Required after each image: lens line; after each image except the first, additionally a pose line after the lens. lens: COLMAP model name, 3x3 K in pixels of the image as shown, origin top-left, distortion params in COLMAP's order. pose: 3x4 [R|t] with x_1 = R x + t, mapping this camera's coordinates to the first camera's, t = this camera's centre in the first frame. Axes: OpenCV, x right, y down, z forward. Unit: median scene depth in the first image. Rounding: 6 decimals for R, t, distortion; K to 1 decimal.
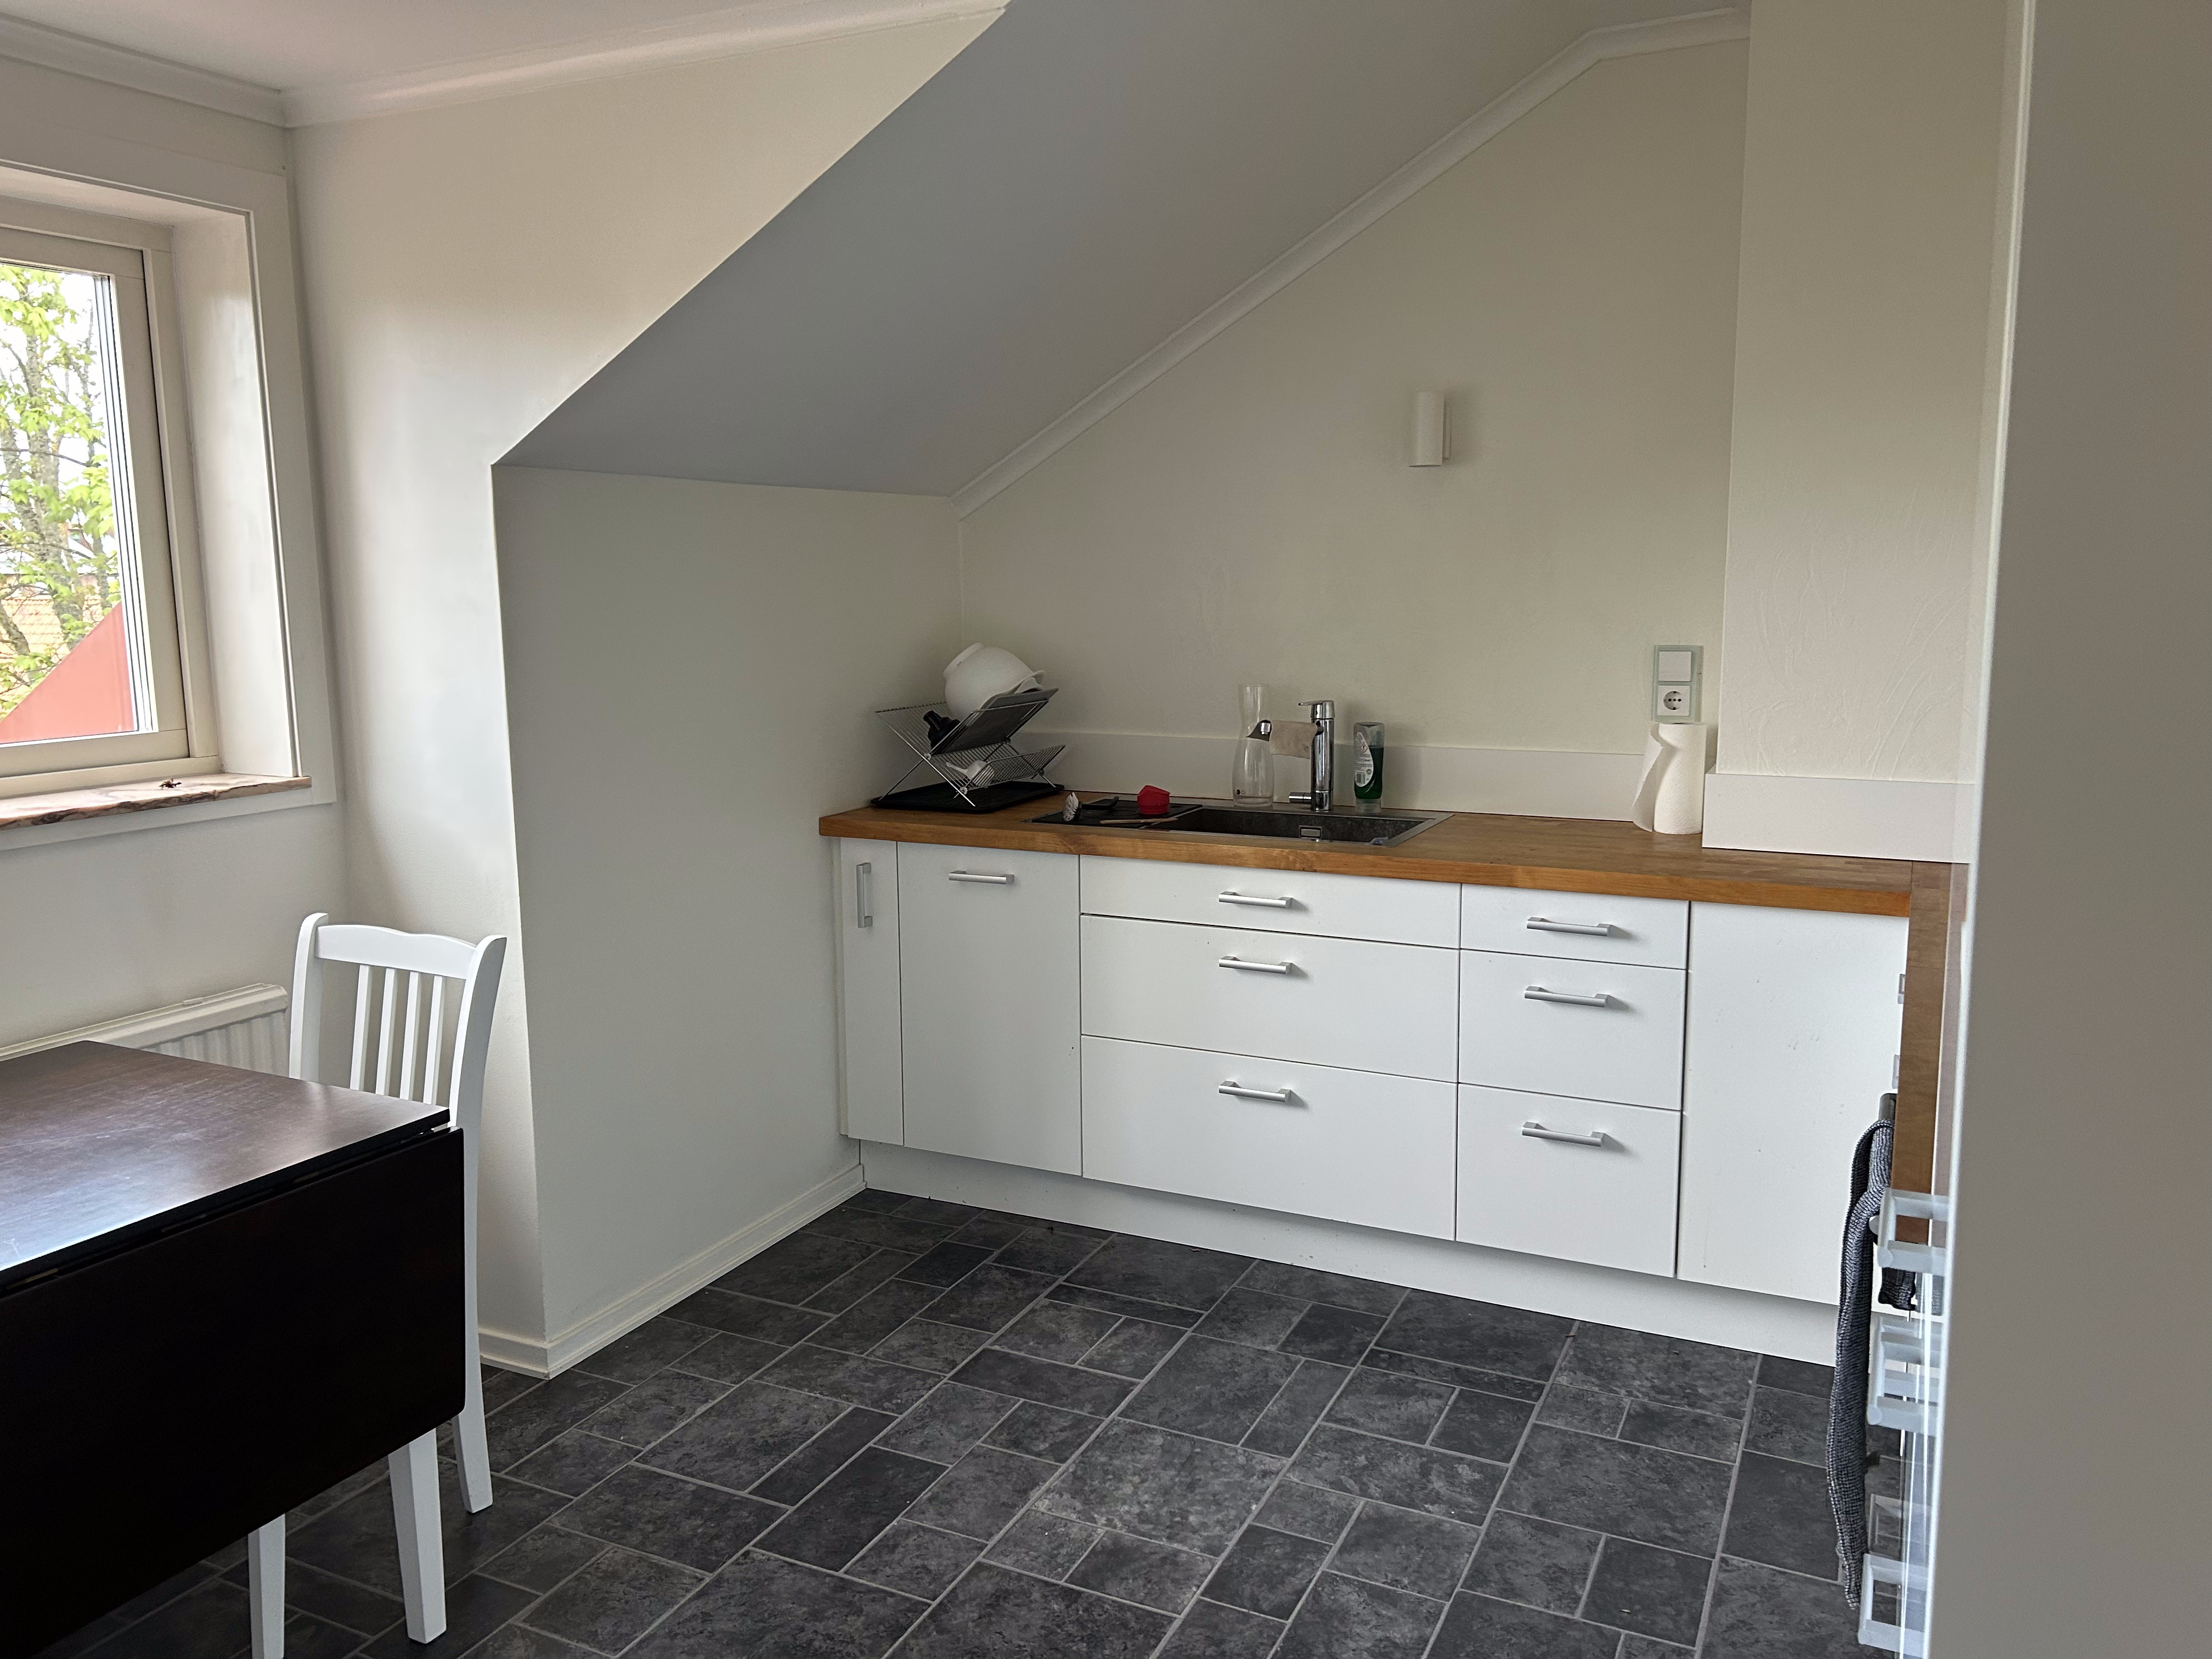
lens RADIAL K [[1672.8, 0, 1113.2], [0, 1672.8, 804.2], [0, 0, 1]] dist [0.029748, -0.000454]
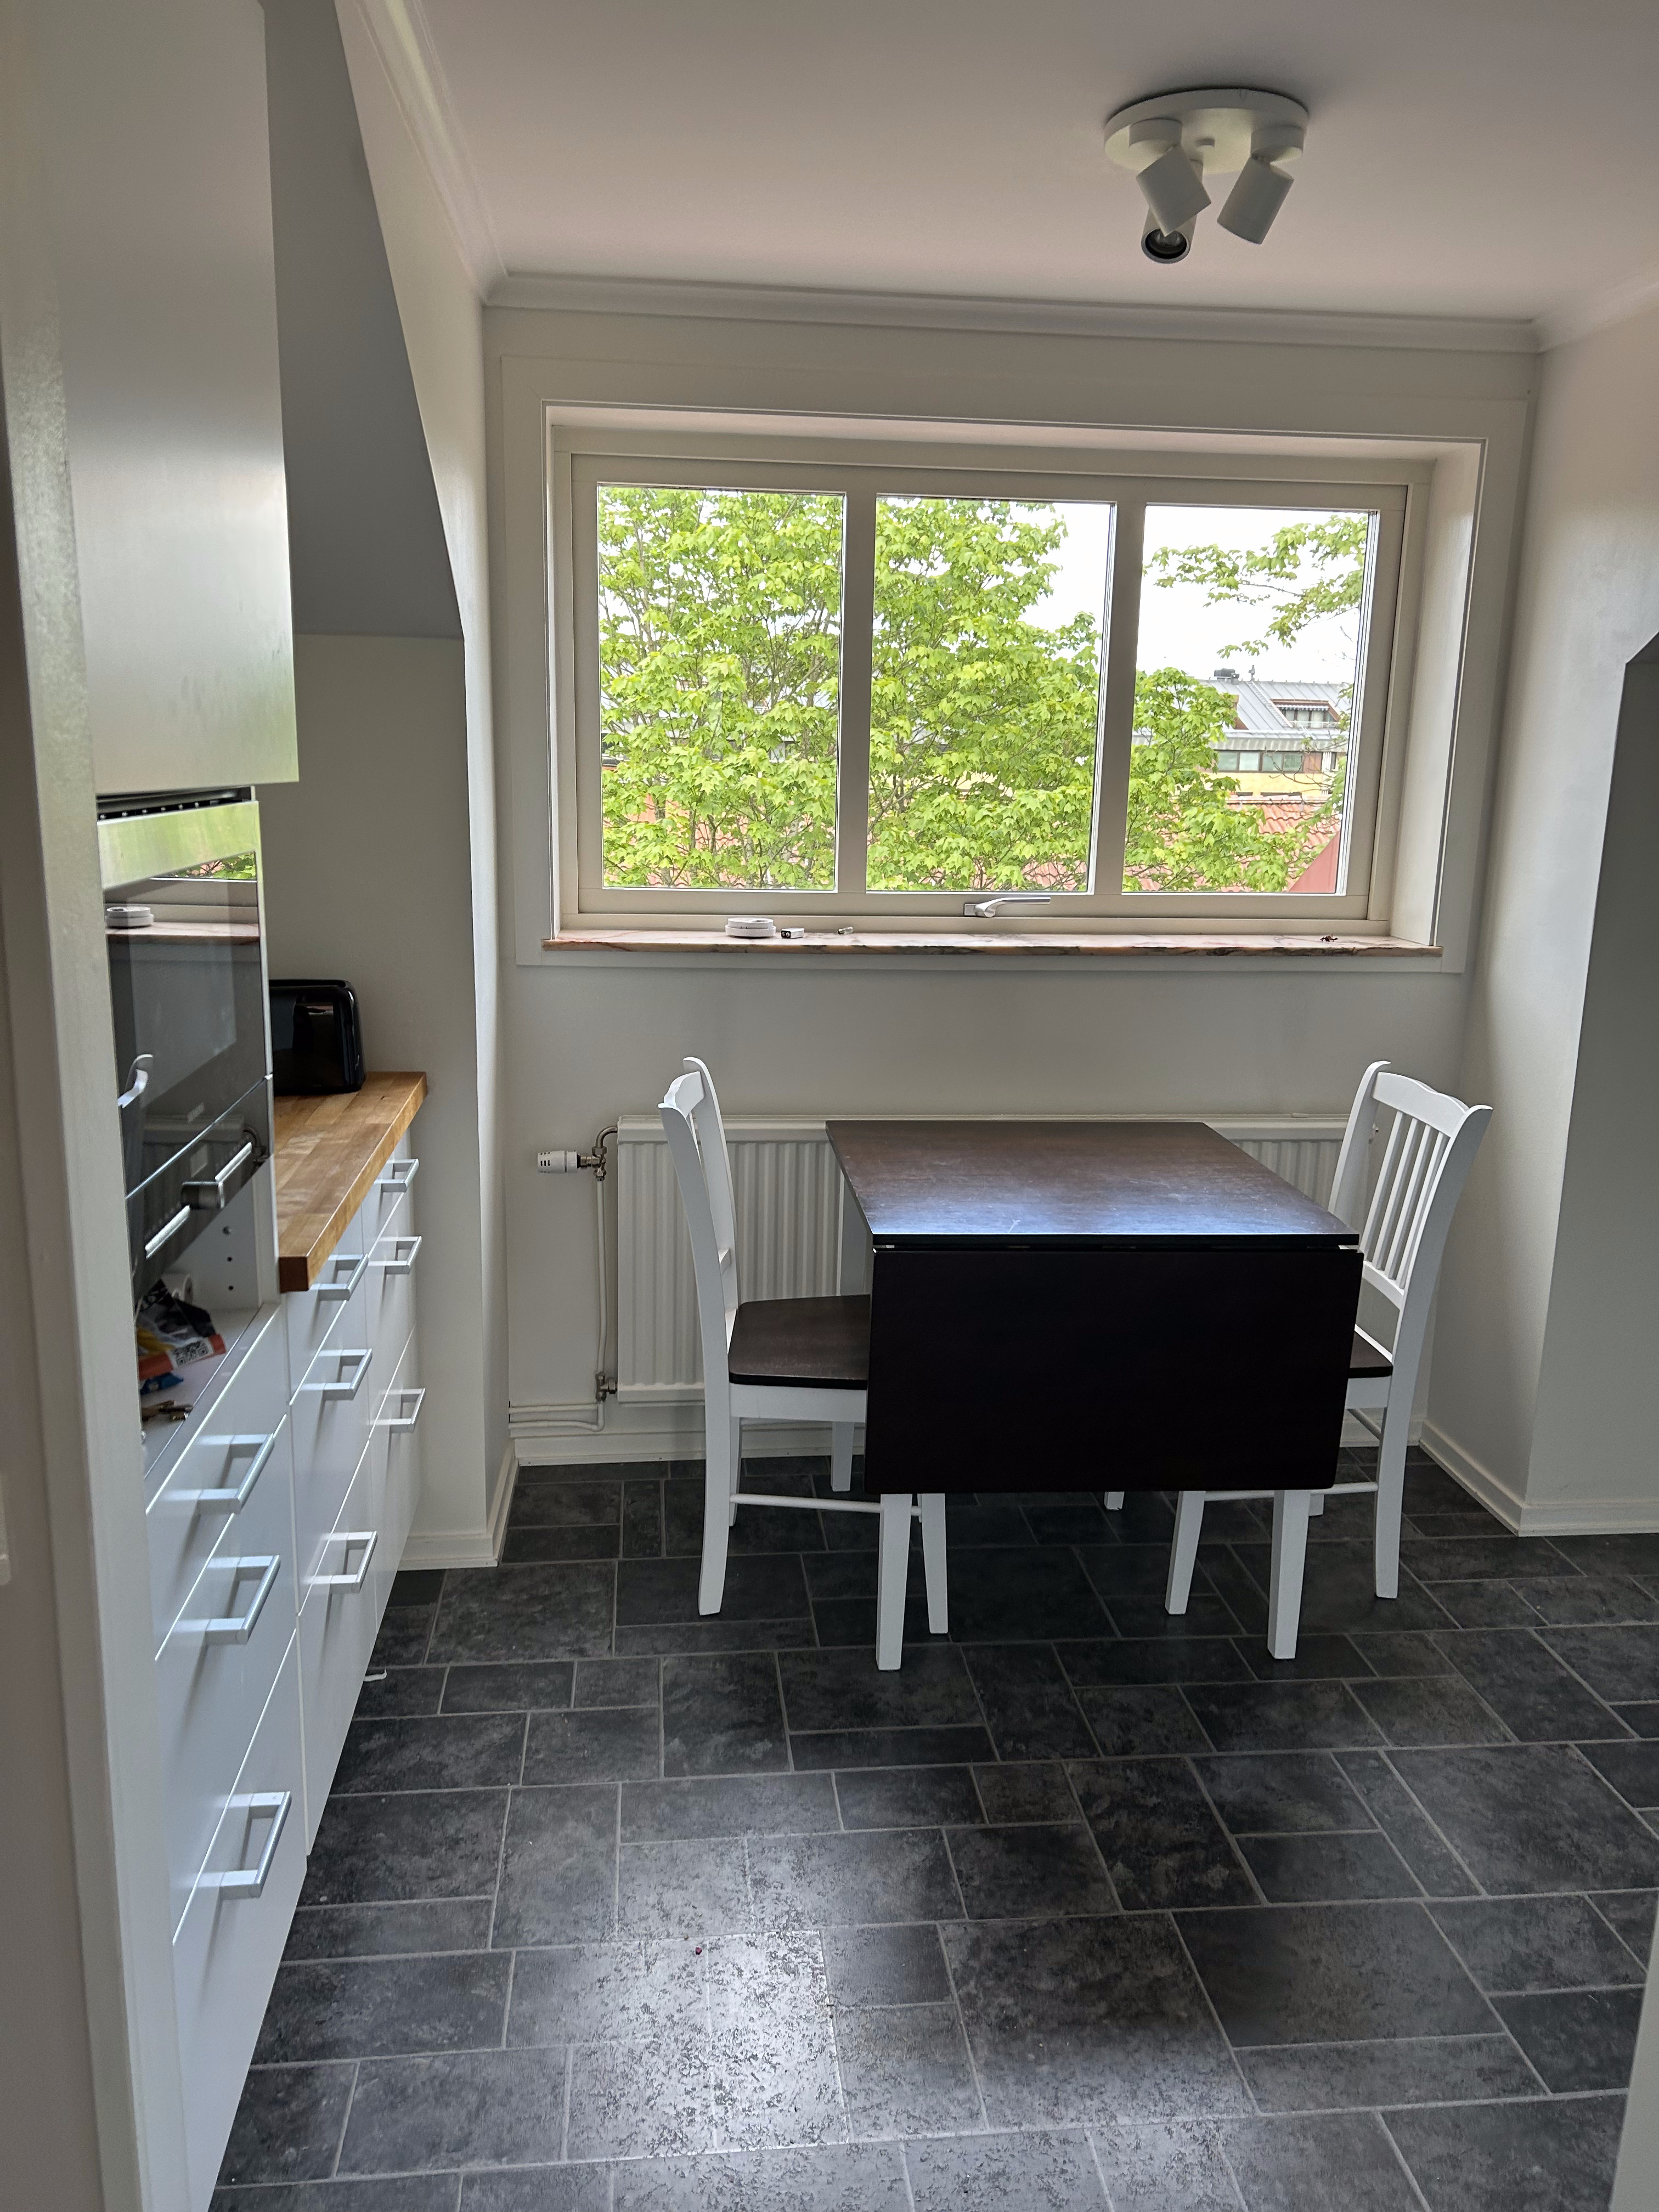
lens RADIAL K [[1672.8, 0, 829.5], [0, 1672.8, 1106.0], [0, 0, 1]] dist [0.029748, -0.000454]
pose [[0.523770, 0.196517, -0.828882, 0.319884], [-0.143959, 0.979451, 0.141247, -0.014564], [0.839607, 0.045344, 0.541298, 0.056765]]
